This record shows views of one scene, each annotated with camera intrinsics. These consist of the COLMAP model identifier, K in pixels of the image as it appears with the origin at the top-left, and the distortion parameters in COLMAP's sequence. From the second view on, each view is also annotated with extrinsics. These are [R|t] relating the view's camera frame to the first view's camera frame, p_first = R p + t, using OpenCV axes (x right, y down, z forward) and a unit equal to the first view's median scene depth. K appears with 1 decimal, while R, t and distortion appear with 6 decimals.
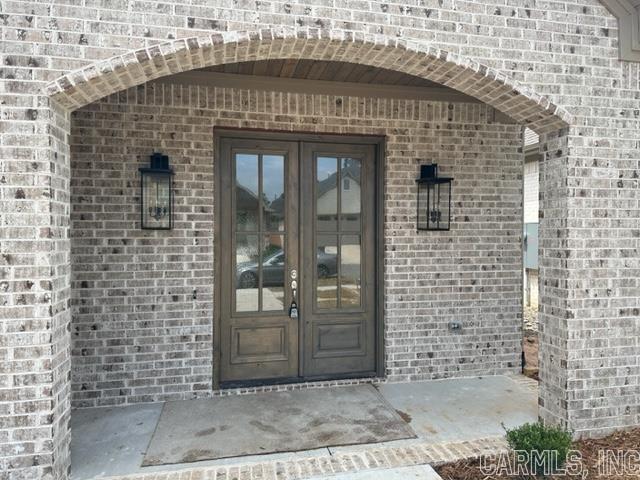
lens RADIAL K [[452.5, 0, 320.8], [0, 452.5, 236.6], [0, 0, 1]] dist [0.055831, -0.074459]
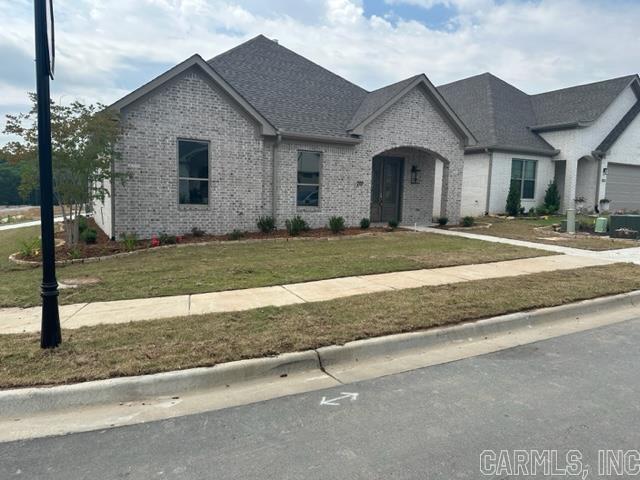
lens RADIAL K [[452.5, 0, 318.0], [0, 452.5, 241.6], [0, 0, 1]] dist [0.055831, -0.074459]
pose [[0.955639, -0.011548, 0.294315, -1.675082], [-0.019168, 0.994674, 0.101268, 0.103000], [-0.293917, -0.102417, 0.950328, -2.462906]]
